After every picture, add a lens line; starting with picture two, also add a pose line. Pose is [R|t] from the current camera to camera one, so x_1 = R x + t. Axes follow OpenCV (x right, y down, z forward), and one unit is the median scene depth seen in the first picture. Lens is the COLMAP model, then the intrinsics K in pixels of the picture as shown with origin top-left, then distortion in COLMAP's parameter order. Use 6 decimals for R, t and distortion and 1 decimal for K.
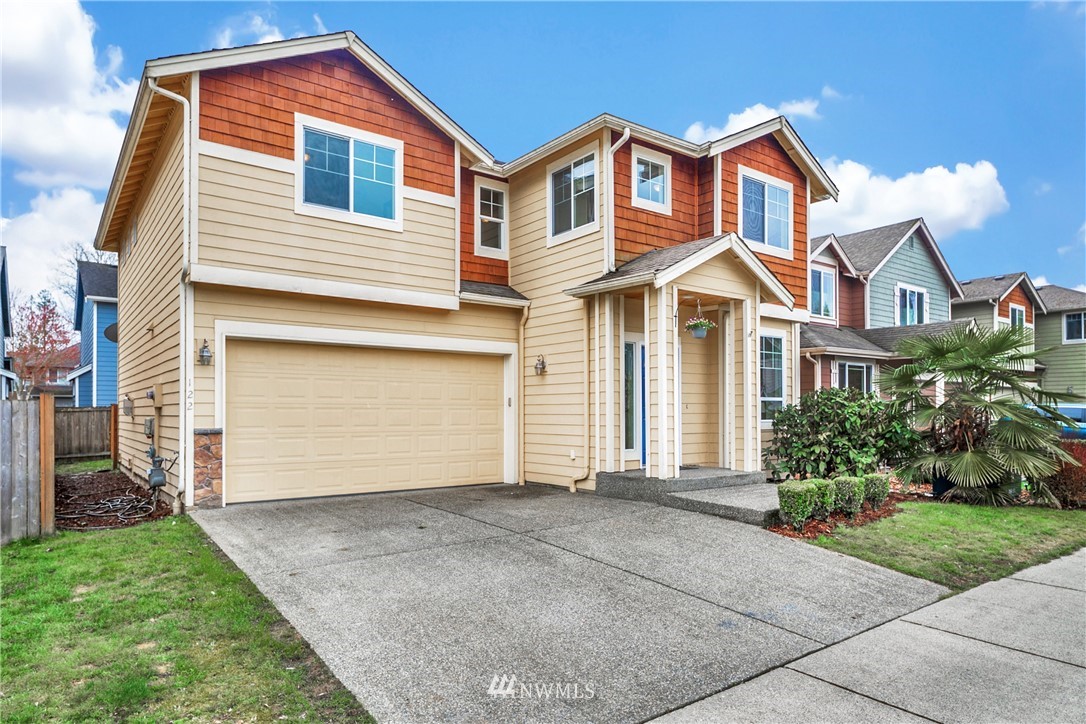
lens RADIAL K [[638.3, 0, 539.8], [0, 638.3, 350.7], [0, 0, 1]] dist [0.001435, 0.000367]
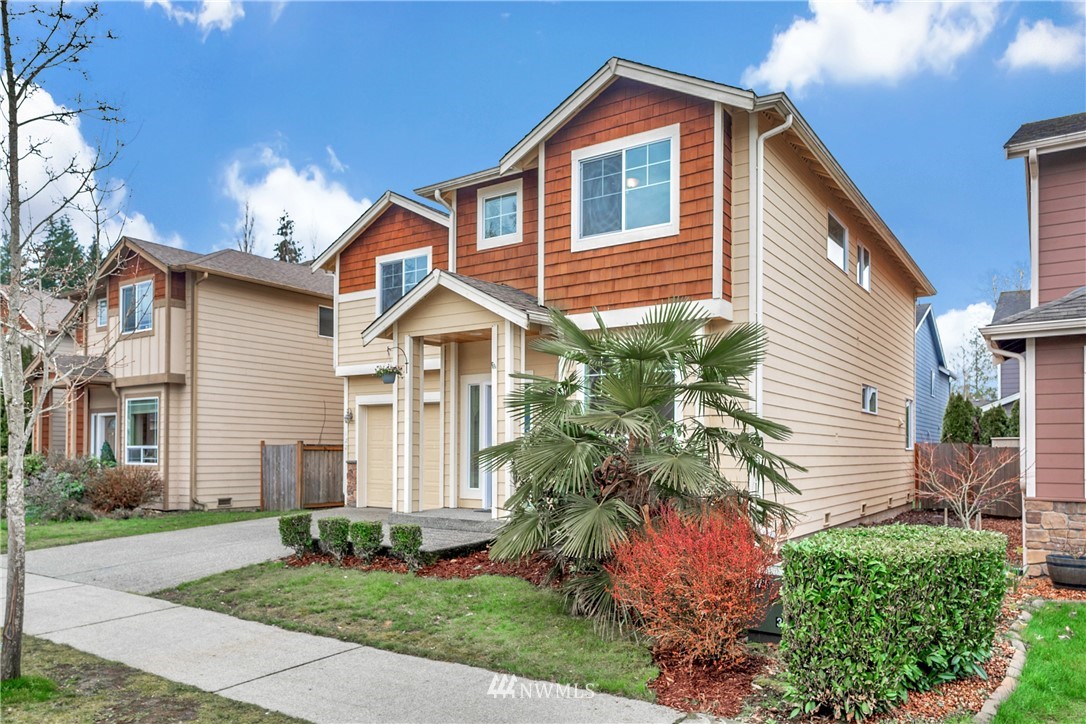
lens RADIAL K [[736.9, 0, 543.0], [0, 736.9, 362.0], [0, 0, 1]] dist [0.041421, -0.002593]
pose [[0.333884, -0.109788, -0.936199, 1.304020], [0.083542, 0.992732, -0.086624, 0.064442], [0.938905, -0.049290, 0.340629, 0.699943]]
